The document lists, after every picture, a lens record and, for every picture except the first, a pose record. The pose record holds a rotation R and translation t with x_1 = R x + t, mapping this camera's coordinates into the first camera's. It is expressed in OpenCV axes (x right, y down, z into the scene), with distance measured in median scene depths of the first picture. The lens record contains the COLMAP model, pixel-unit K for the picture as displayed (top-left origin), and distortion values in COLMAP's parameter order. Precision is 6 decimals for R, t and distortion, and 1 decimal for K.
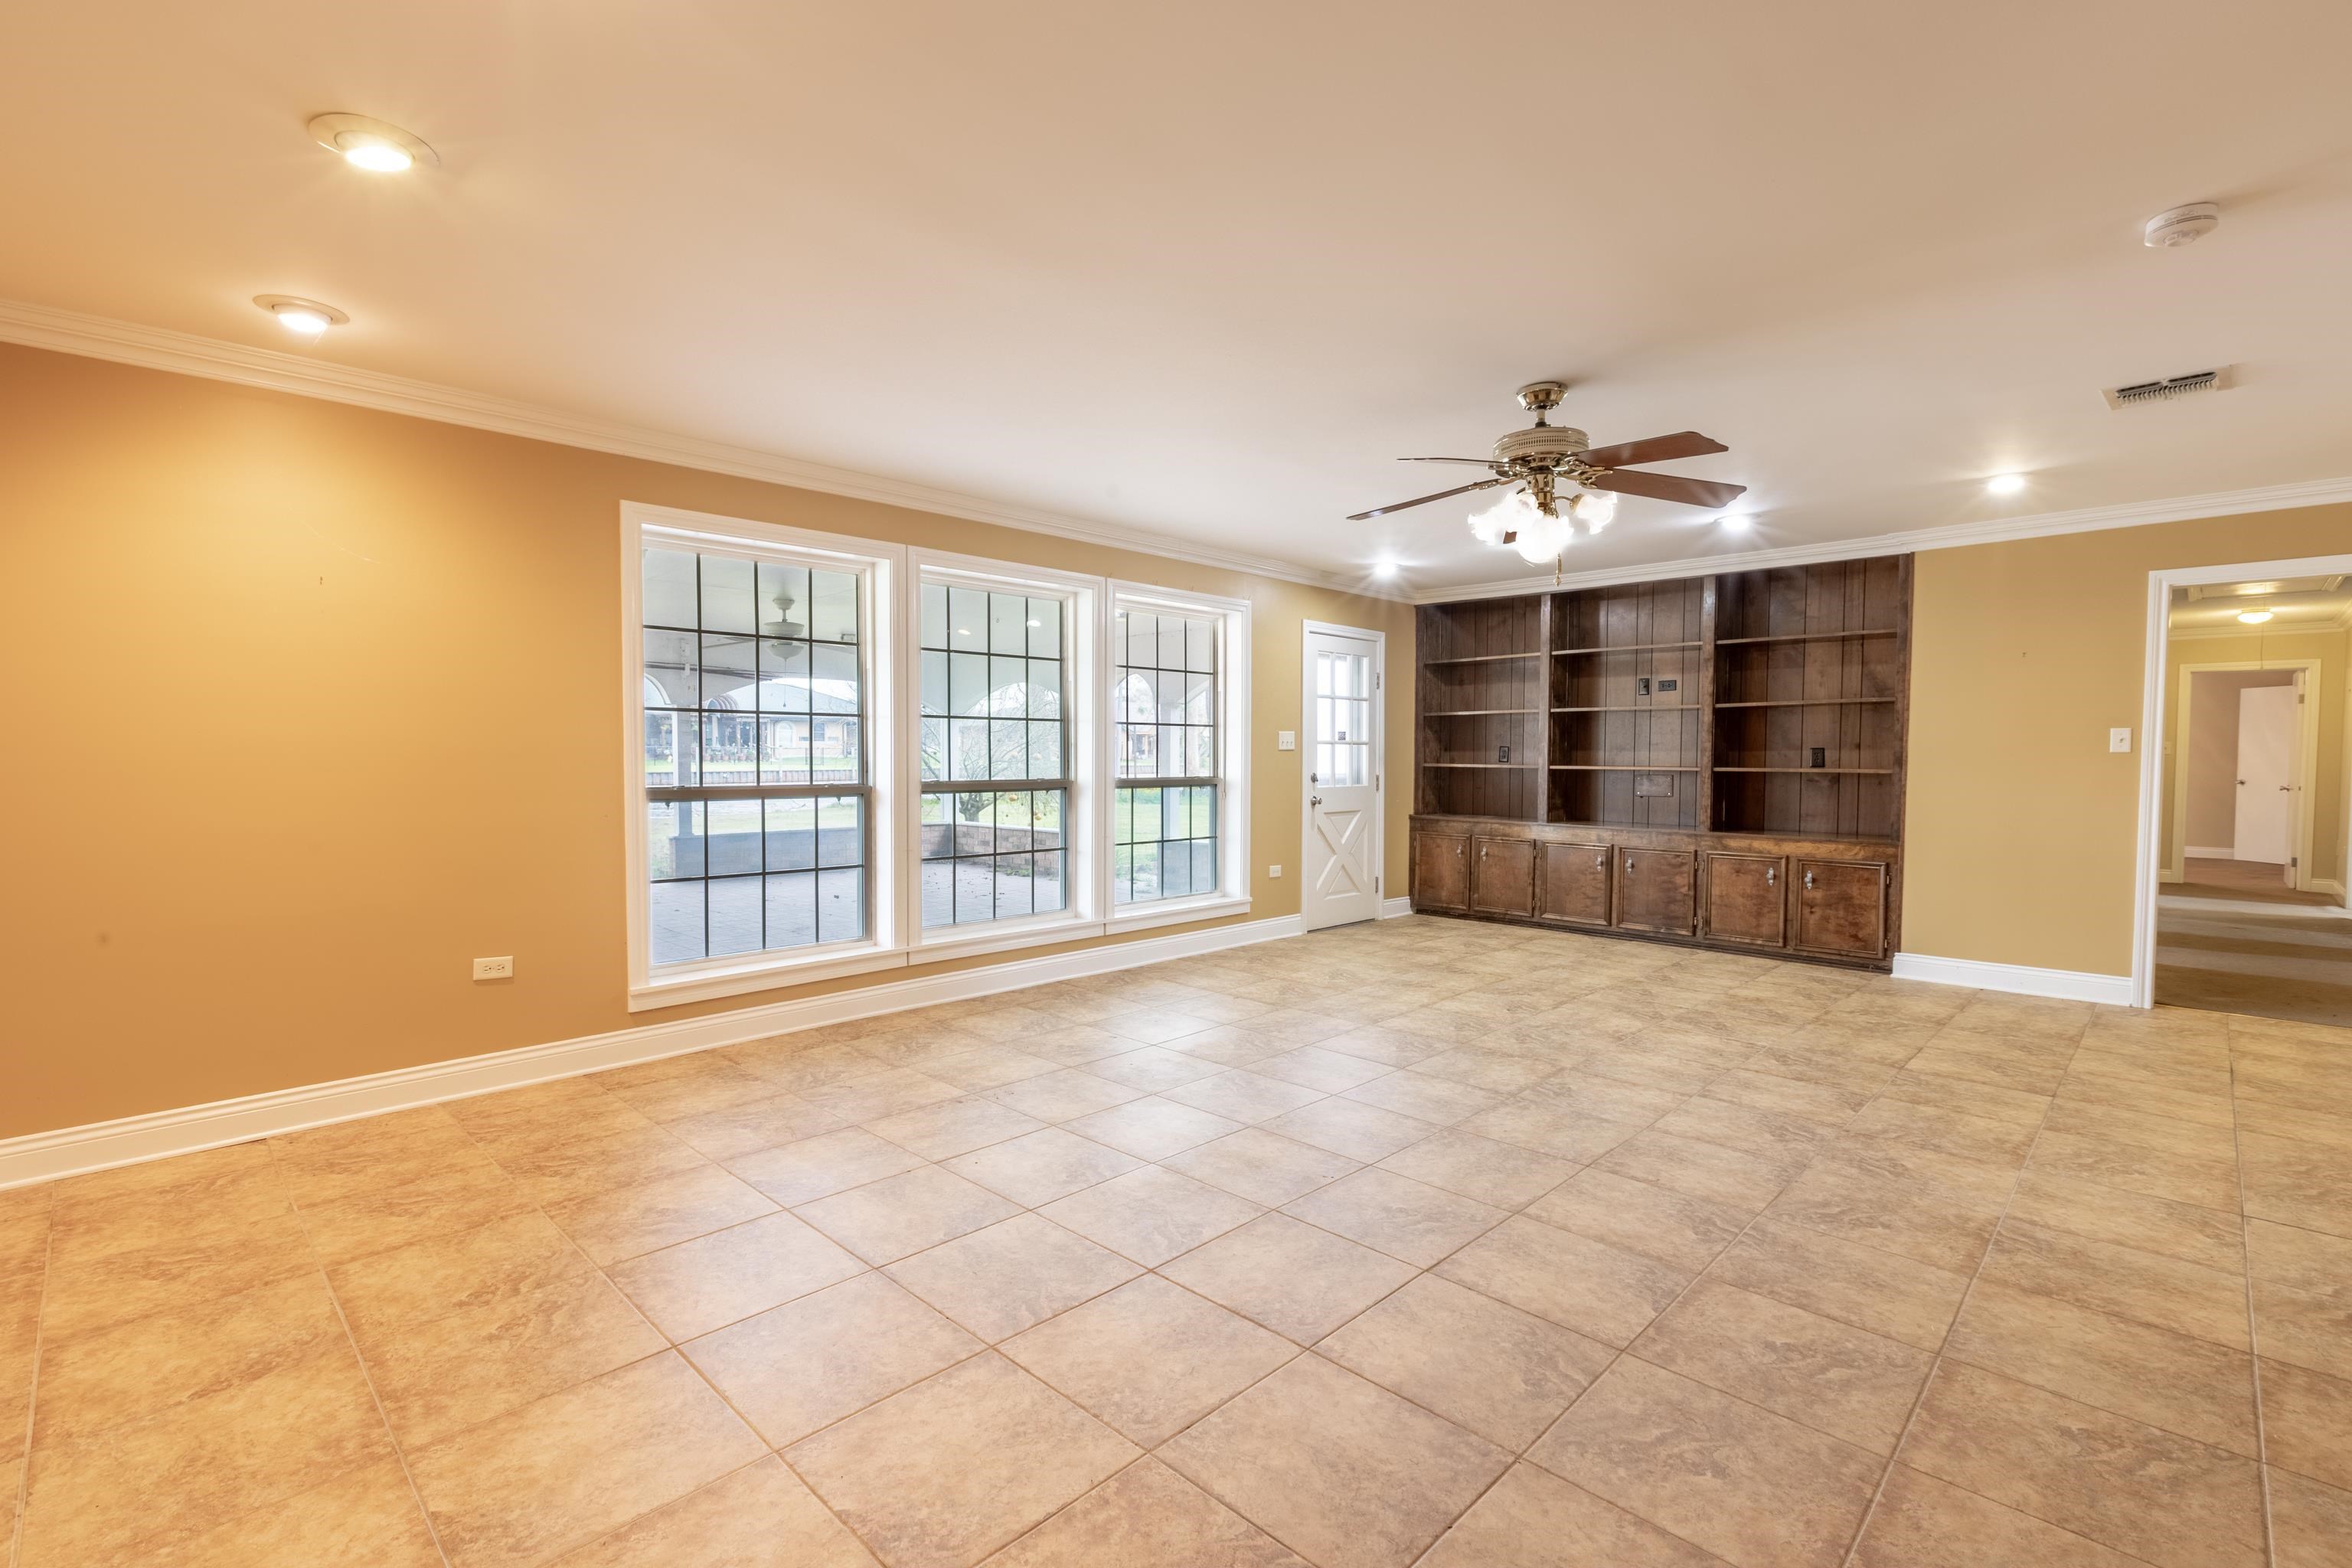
lens RADIAL K [[1061.1, 0, 1171.3], [0, 1061.1, 775.8], [0, 0, 1]] dist [0.000586, 0.000009]
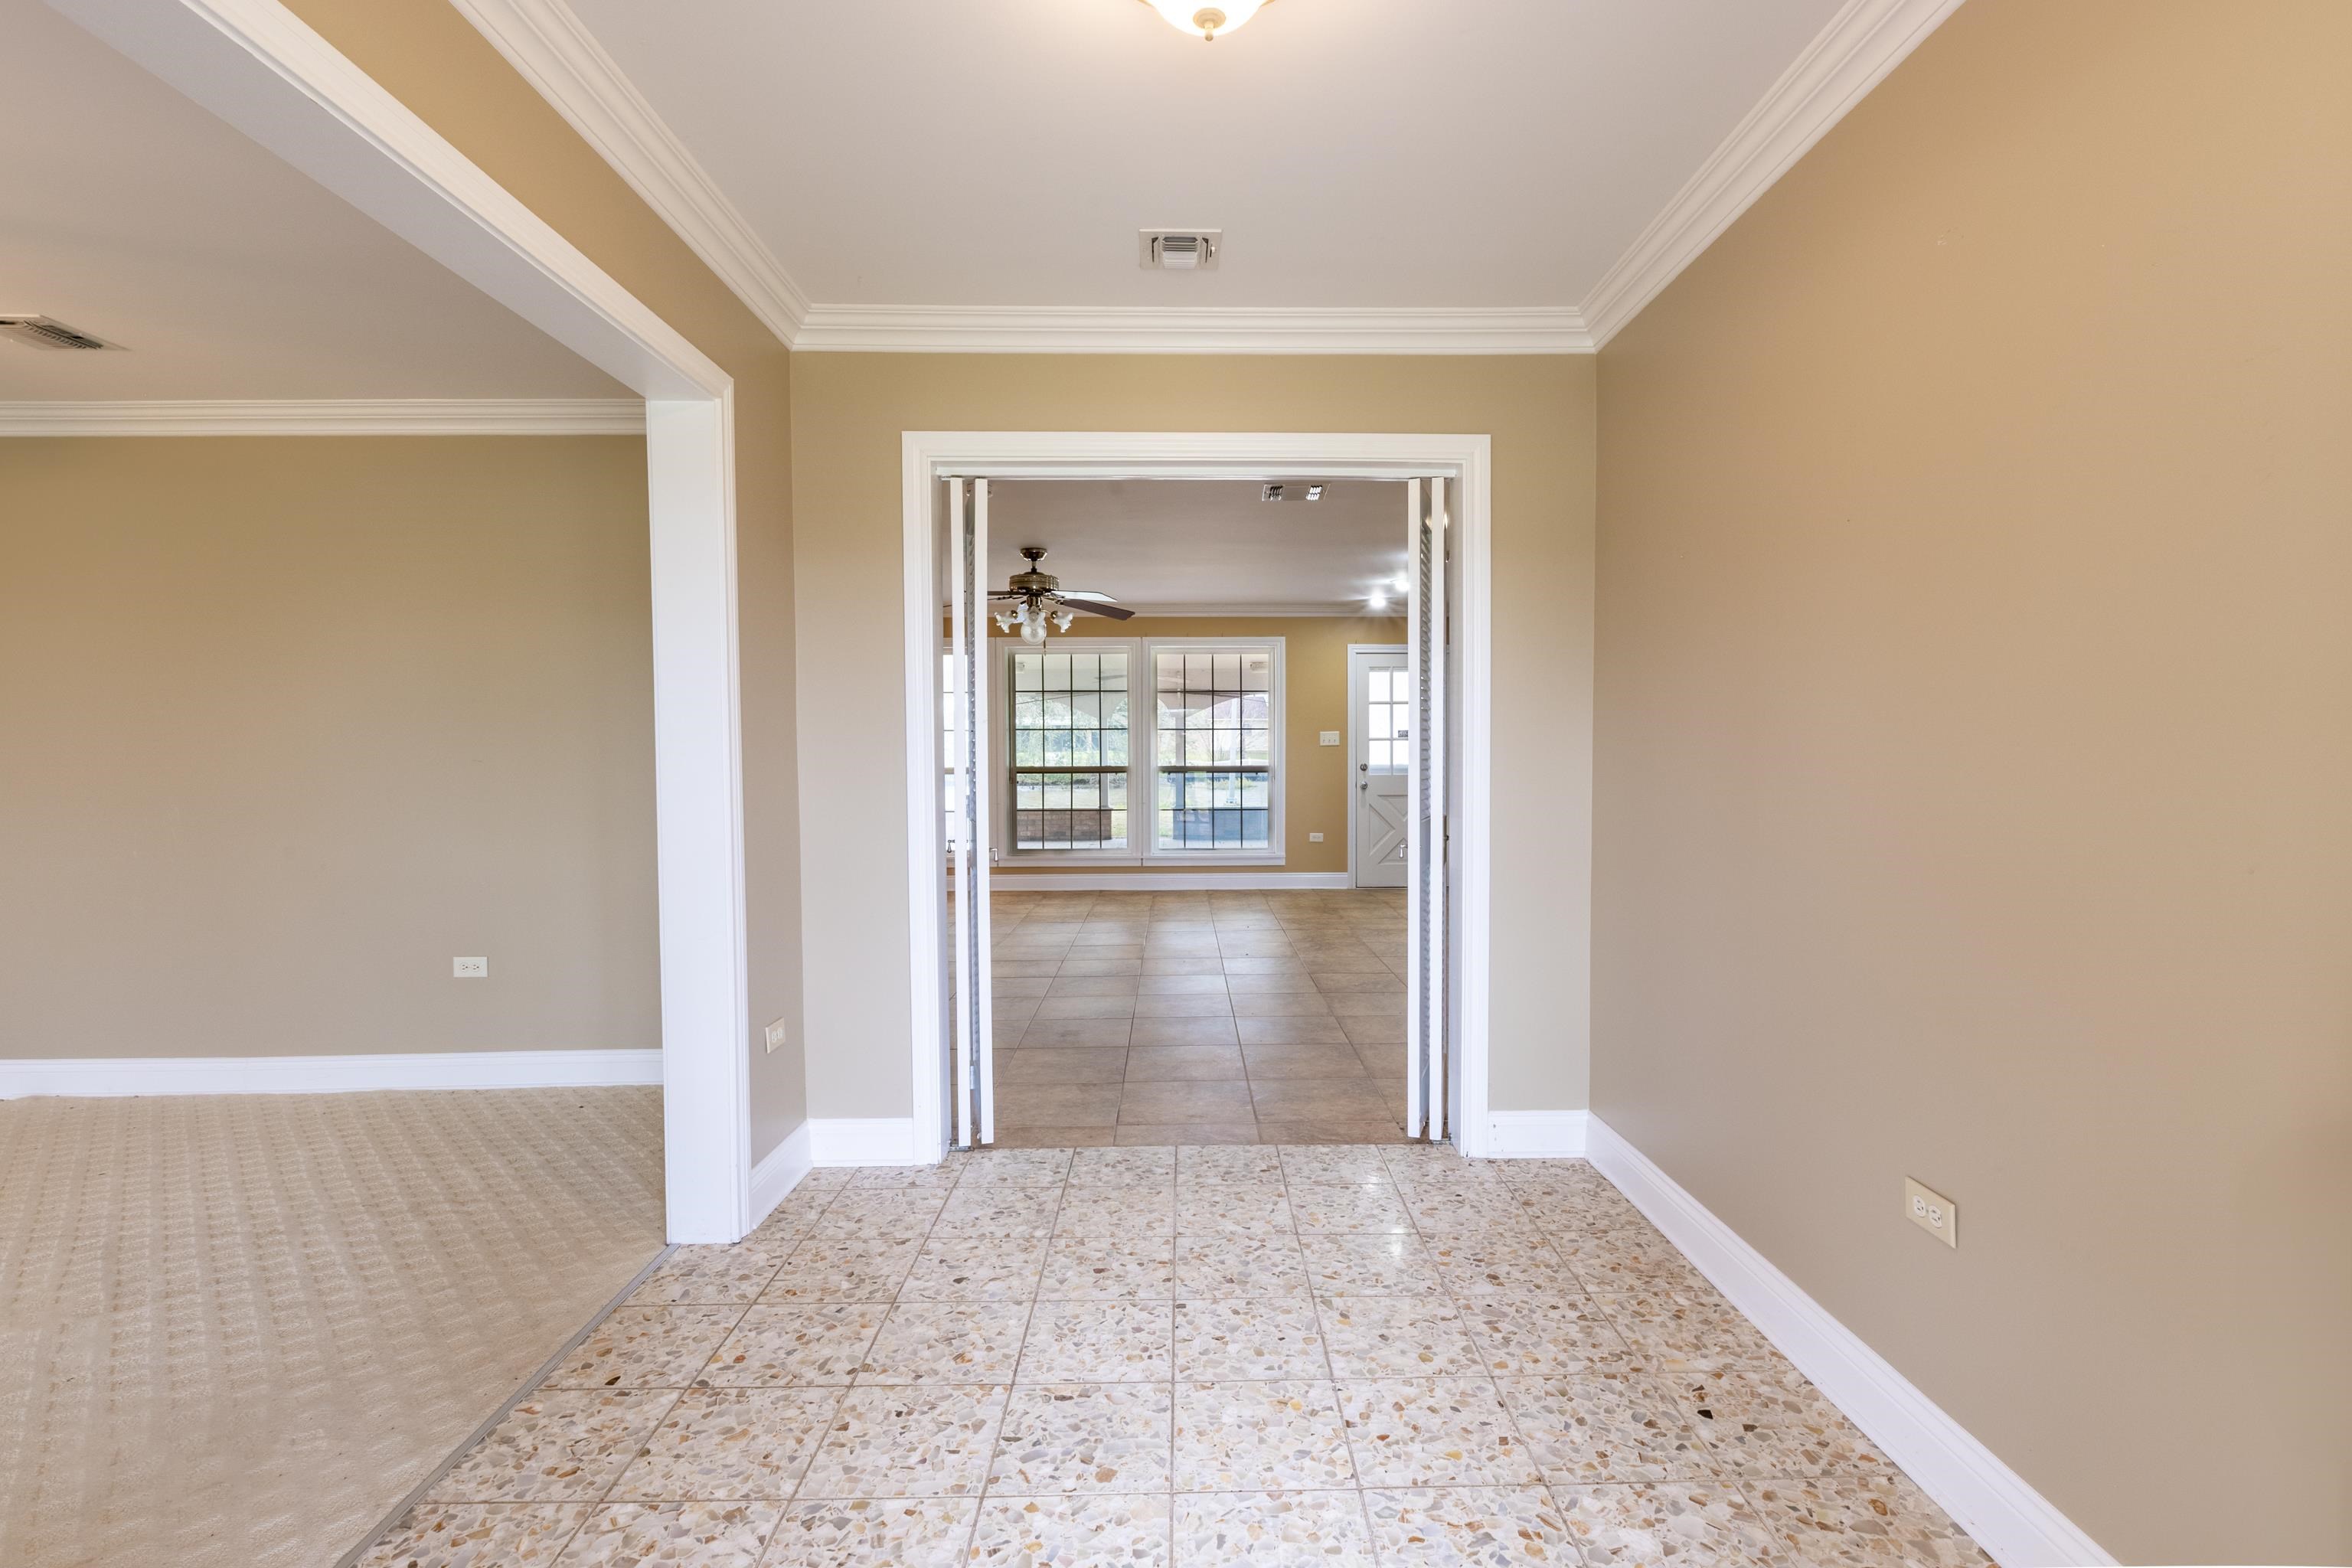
lens RADIAL K [[1061.1, 0, 1180.2], [0, 1061.1, 787.6], [0, 0, 1]] dist [0.000586, 0.000009]
pose [[0.706063, 0.022954, -0.707777, 0.885447], [-0.009440, 0.999691, 0.023005, -0.001007], [0.708086, -0.009562, 0.706061, -0.052731]]
